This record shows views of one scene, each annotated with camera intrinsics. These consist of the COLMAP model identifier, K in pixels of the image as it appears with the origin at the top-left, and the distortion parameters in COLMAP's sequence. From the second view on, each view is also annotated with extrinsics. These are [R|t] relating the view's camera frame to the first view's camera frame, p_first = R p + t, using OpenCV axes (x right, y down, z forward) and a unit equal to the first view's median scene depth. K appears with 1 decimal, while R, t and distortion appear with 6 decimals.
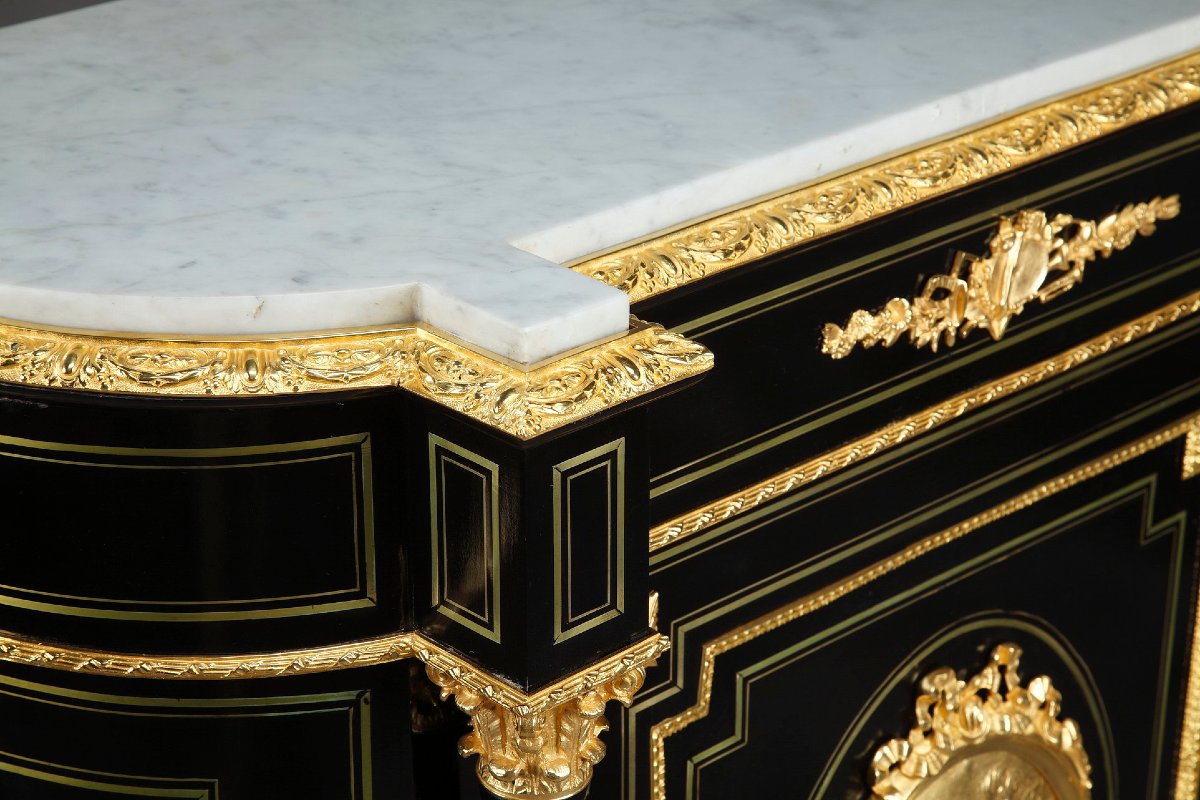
lens RADIAL K [[2893.9, 0, 599.9], [0, 2893.9, 404.9], [0, 0, 1]] dist [-0.004806, 0.000000]
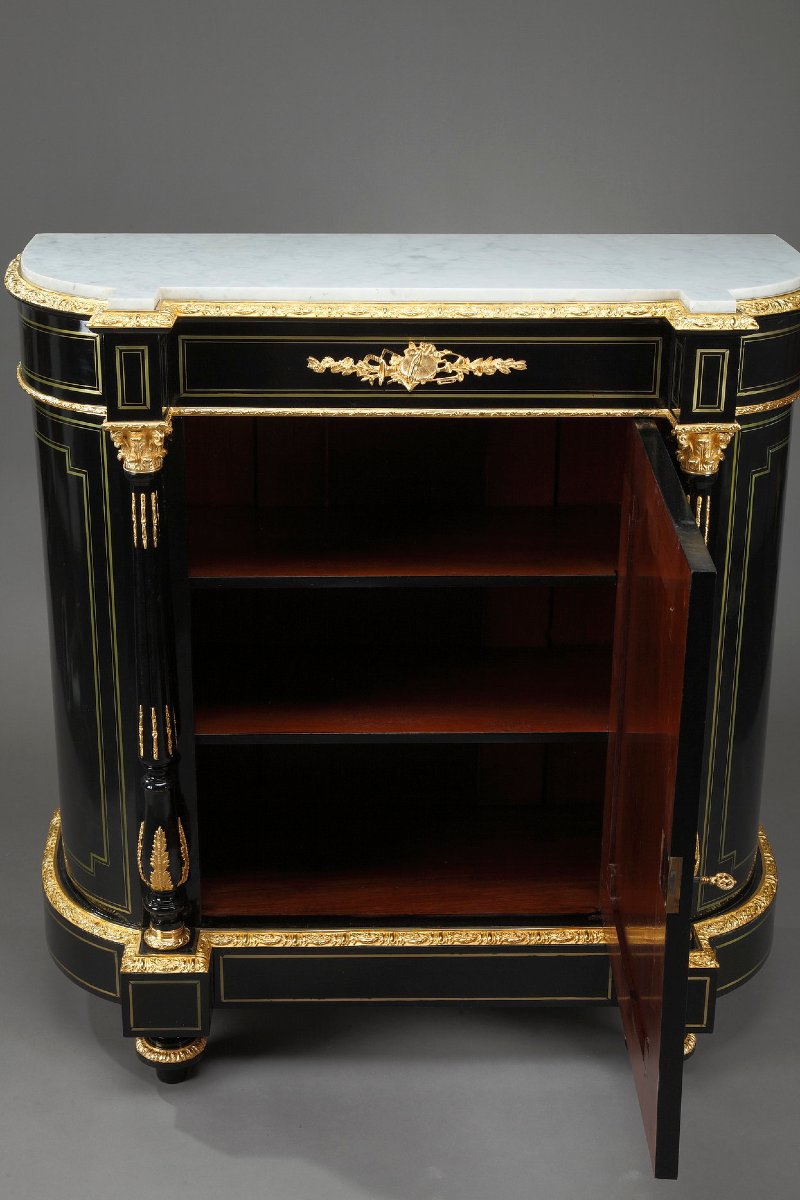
lens RADIAL K [[1860.6, 0, 393.7], [0, 1860.6, 617.9], [0, 0, 1]] dist [-0.001964, 0.000000]
pose [[0.737171, 0.243285, -0.630390, 1.230685], [-0.282171, 0.958532, 0.039957, 0.109393], [0.613969, 0.148423, 0.775250, -0.264677]]
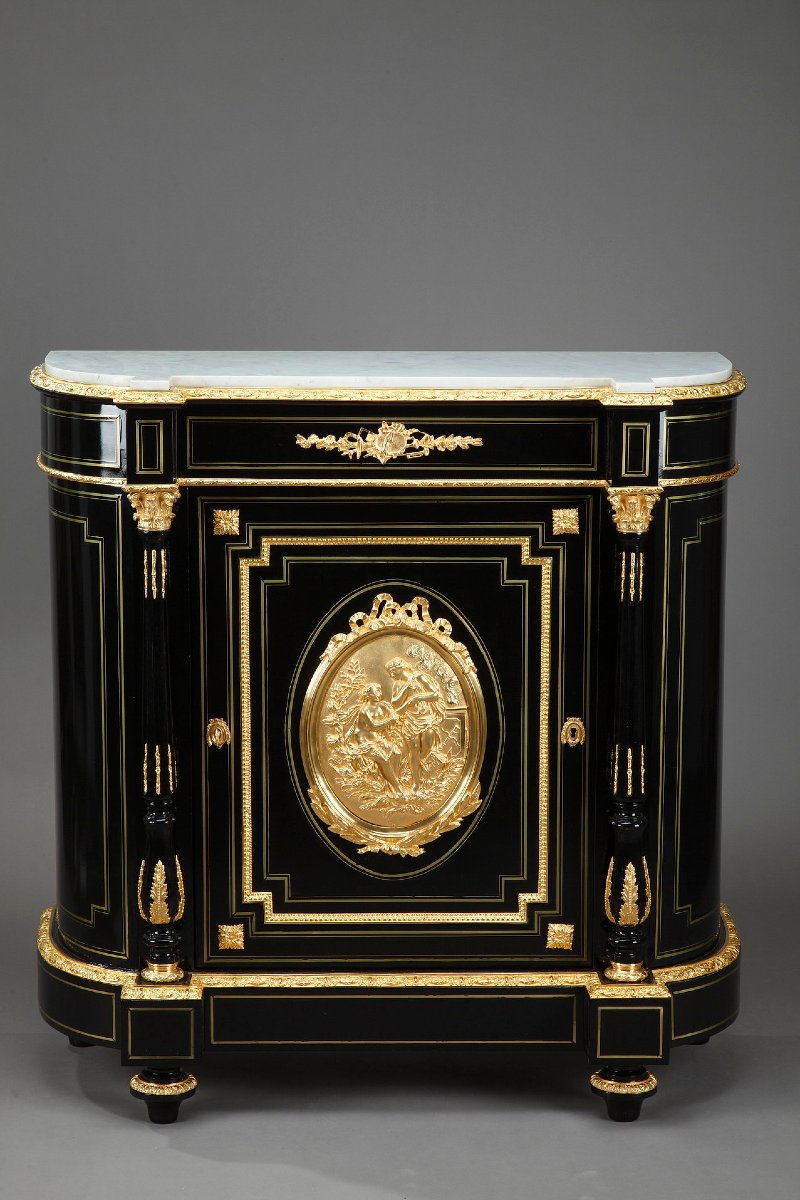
lens RADIAL K [[3177.0, 0, 432.8], [0, 3177.0, 639.3], [0, 0, 1]] dist [-0.025757, 0.000000]
pose [[0.743199, 0.120429, -0.658143, 2.395233], [-0.278207, 0.950221, -0.140287, 0.605216], [0.608487, 0.287361, 0.739708, -1.374263]]
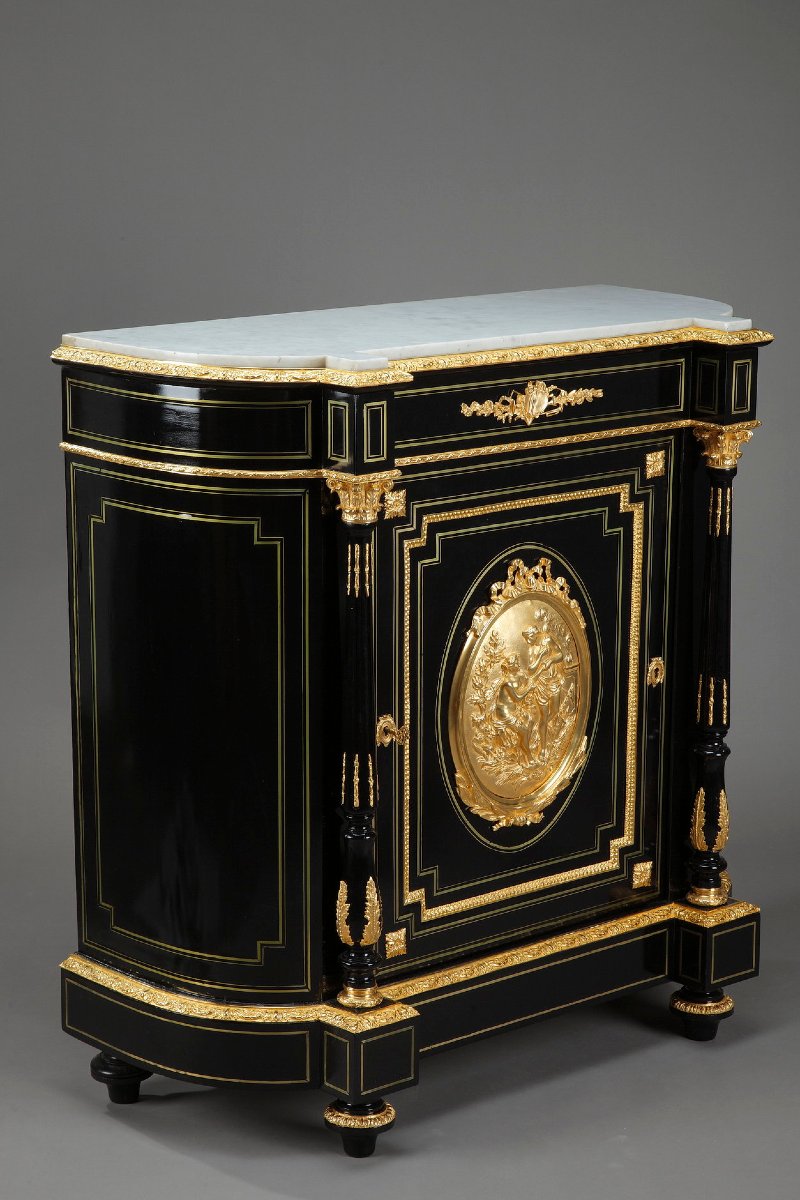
lens RADIAL K [[2845.2, 0, 396.2], [0, 2845.2, 591.8], [0, 0, 1]] dist [-0.061119, 0.000000]
pose [[0.998151, 0.011091, -0.059760, 0.178194], [-0.023505, 0.977149, -0.211250, 0.750374], [0.056052, 0.212264, 0.975603, -1.762516]]
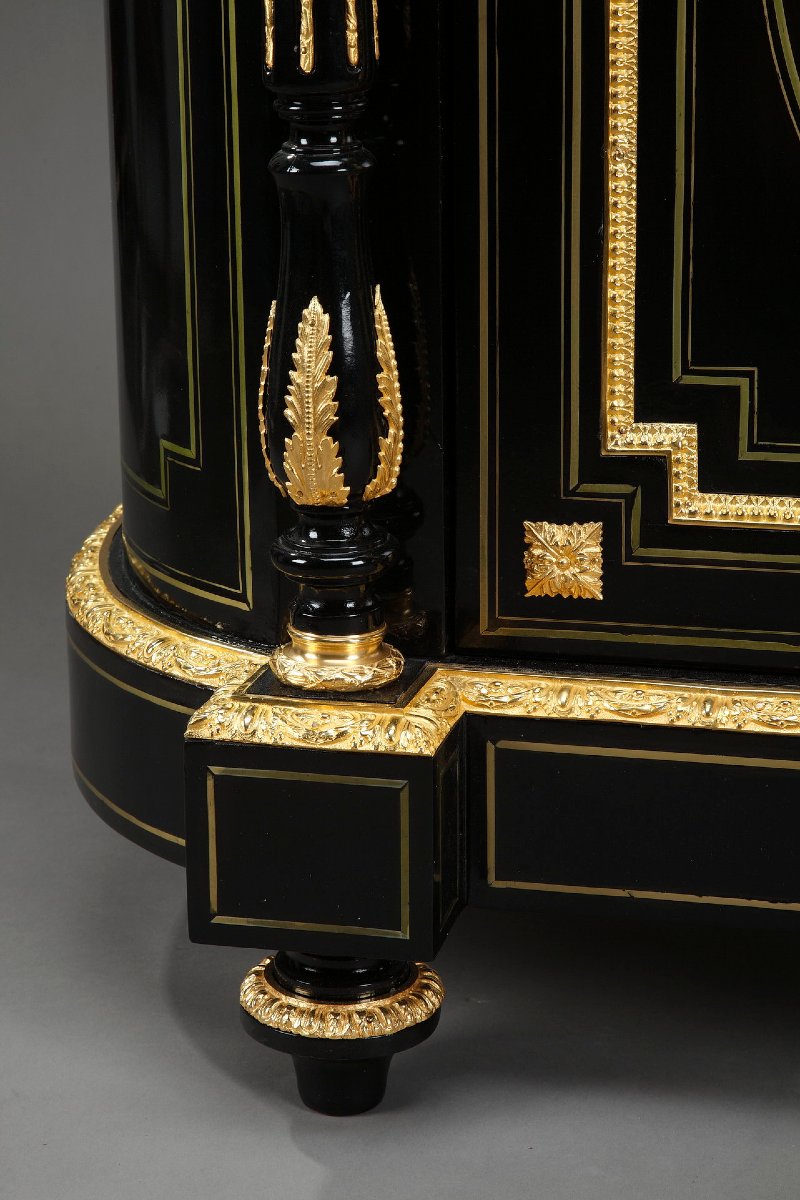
lens RADIAL K [[2893.9, 0, 349.9], [0, 2893.9, 612.2], [0, 0, 1]] dist [-0.004806, 0.000000]
pose [[0.534326, 0.233388, -0.812419, 0.782398], [-0.332831, 0.941574, 0.051589, 0.479802], [0.776993, 0.242833, 0.580787, 0.497998]]
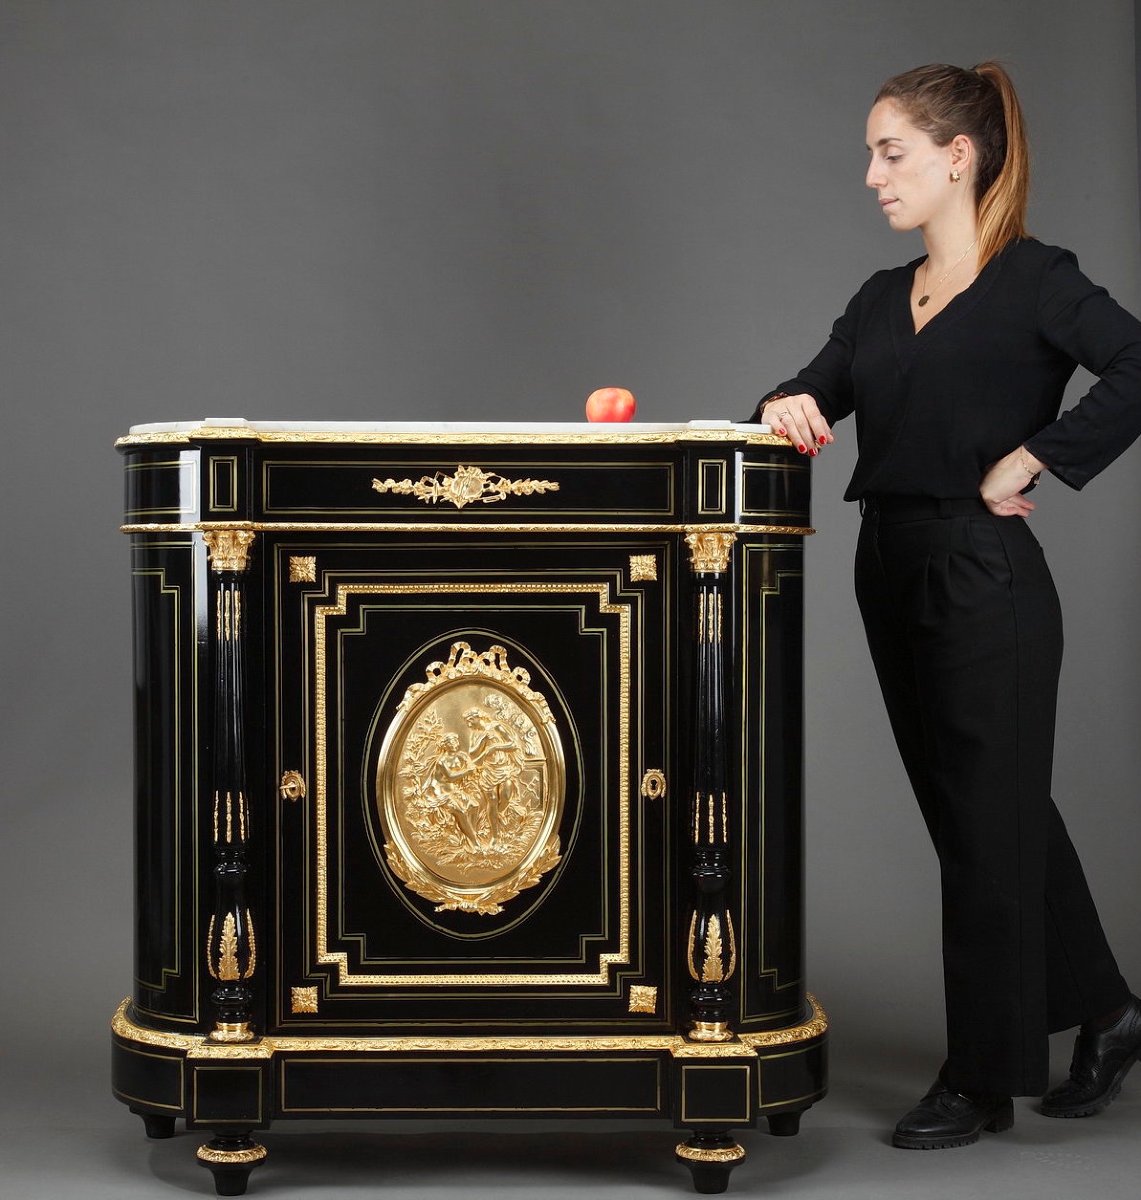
lens RADIAL K [[2572.1, 0, 571.9], [0, 2572.1, 593.8], [0, 0, 1]] dist [0.002301, 0.000000]
pose [[0.743336, 0.000057, -0.668918, 2.030458], [-0.273932, 0.912329, -0.304329, 0.847240], [0.610256, 0.409457, 0.678183, -0.711800]]
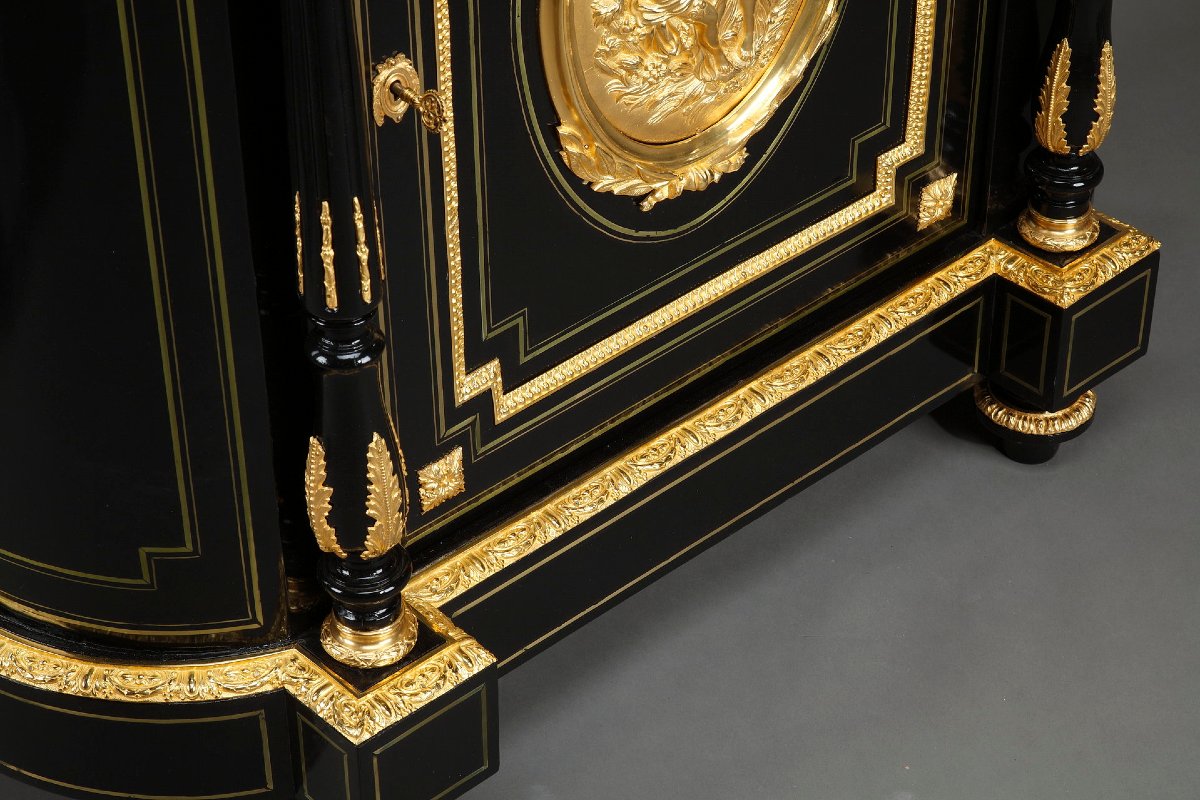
lens RADIAL K [[2845.2, 0, 602.9], [0, 2845.2, 411.3], [0, 0, 1]] dist [-0.061119, 0.000000]
pose [[0.999638, 0.006364, -0.026160, 0.122417], [-0.000019, 0.971829, 0.235685, 0.132818], [0.026923, -0.235599, 0.971477, -0.196506]]
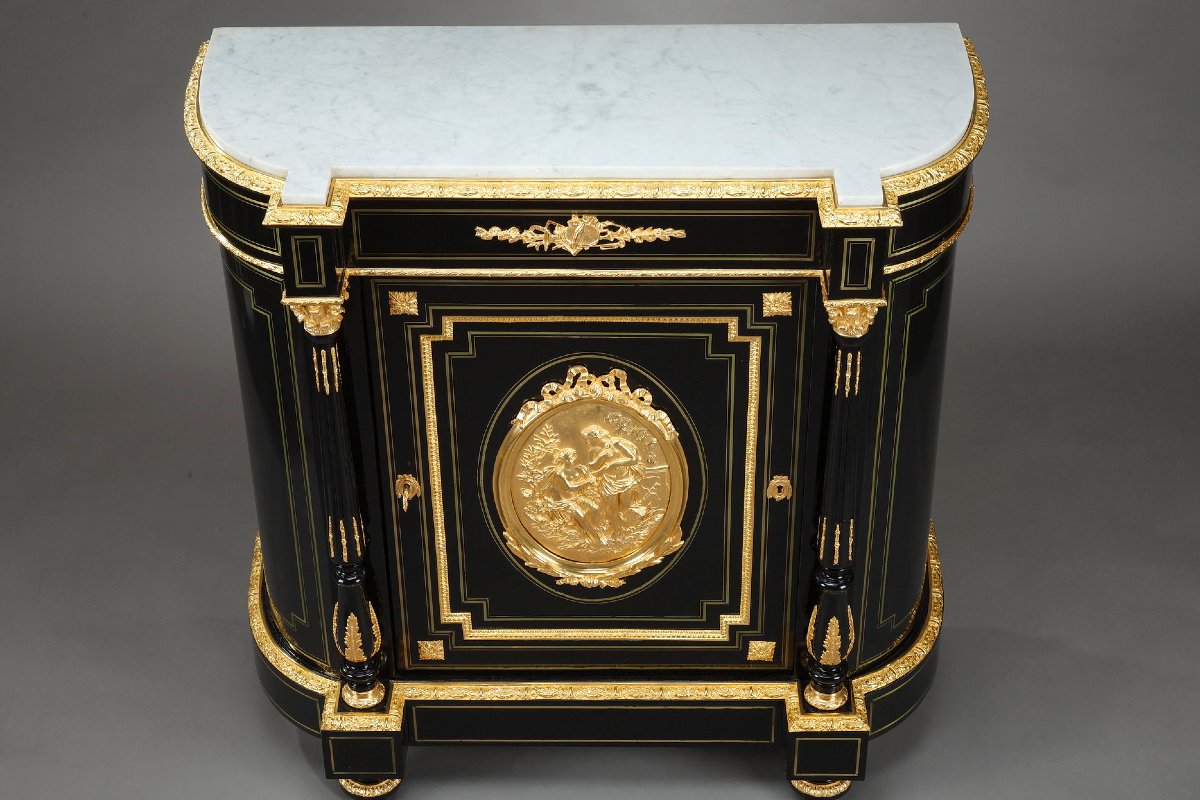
lens RADIAL K [[2233.3, 0, 606.4], [0, 2233.3, 397.5], [0, 0, 1]] dist [-0.014705, 0.000000]
pose [[0.711677, 0.409898, -0.570526, 1.410728], [-0.280403, 0.910375, 0.304289, -0.548087], [0.644120, -0.056579, 0.762829, -0.577580]]
